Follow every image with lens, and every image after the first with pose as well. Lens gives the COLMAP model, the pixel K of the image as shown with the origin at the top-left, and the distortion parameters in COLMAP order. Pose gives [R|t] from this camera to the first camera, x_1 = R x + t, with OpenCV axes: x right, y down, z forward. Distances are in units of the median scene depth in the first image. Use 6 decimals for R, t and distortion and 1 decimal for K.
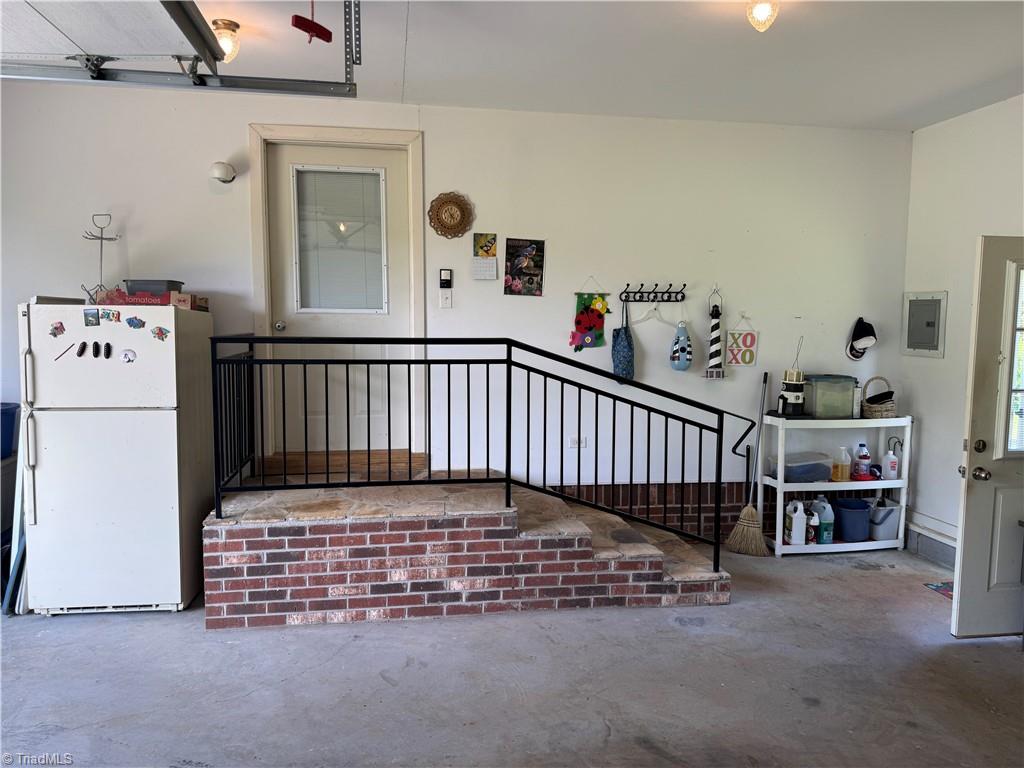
lens RADIAL K [[718.7, 0, 515.5], [0, 718.7, 381.4], [0, 0, 1]] dist [0.064072, -0.078772]
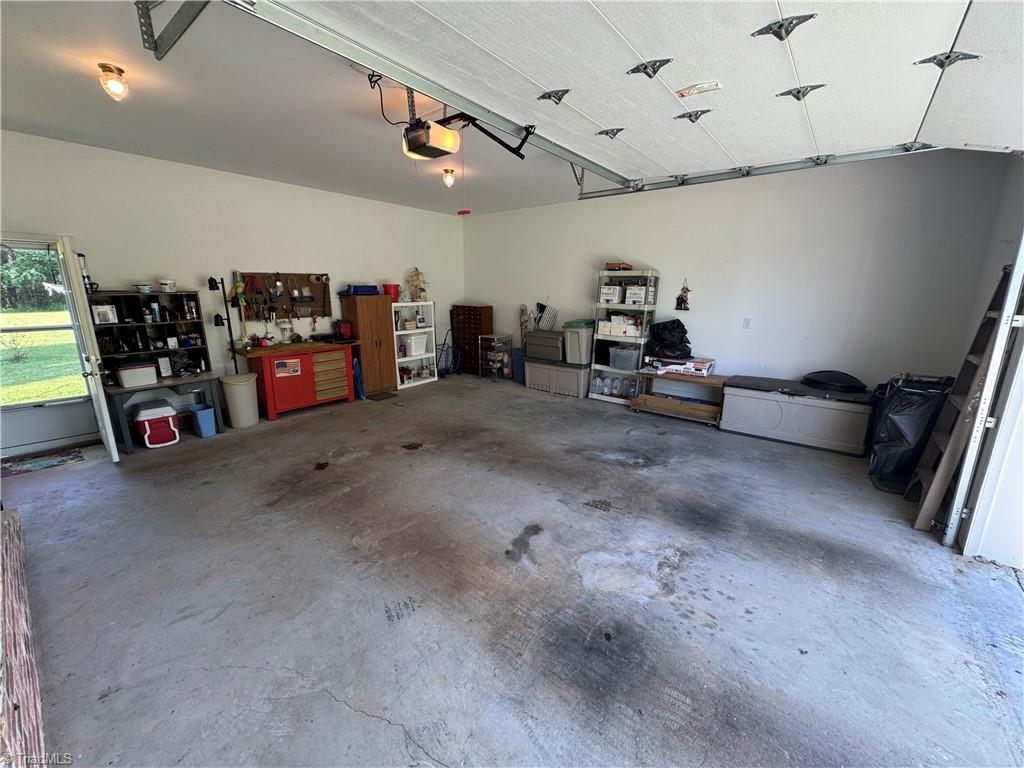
lens RADIAL K [[407.8, 0, 508.7], [0, 407.8, 385.0], [0, 0, 1]] dist [-0.000726, -0.000397]
pose [[-0.657064, -0.189915, 0.729520, -0.732972], [0.048474, 0.955097, 0.292300, -0.087381], [-0.752275, 0.227422, -0.618354, 0.809455]]
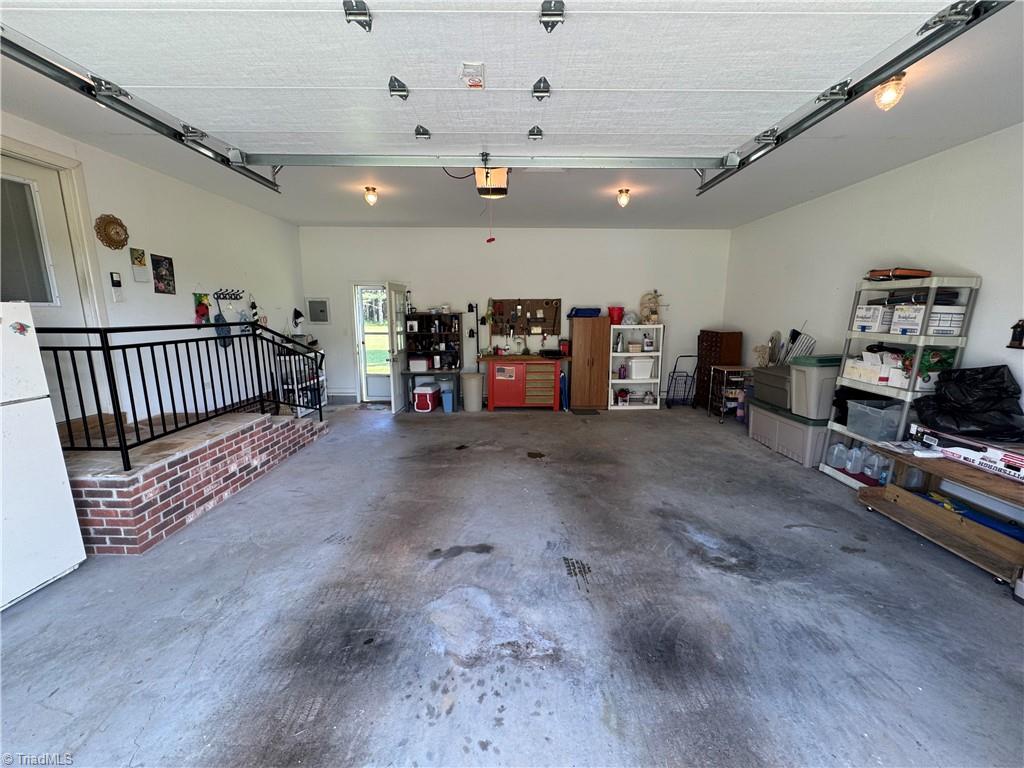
lens RADIAL K [[407.8, 0, 515.2], [0, 407.8, 386.2], [0, 0, 1]] dist [-0.000726, -0.000397]
pose [[0.164545, -0.188854, 0.968121, -0.914915], [0.080586, 0.980792, 0.177629, -0.029383], [-0.983072, 0.048789, 0.176603, 0.180560]]
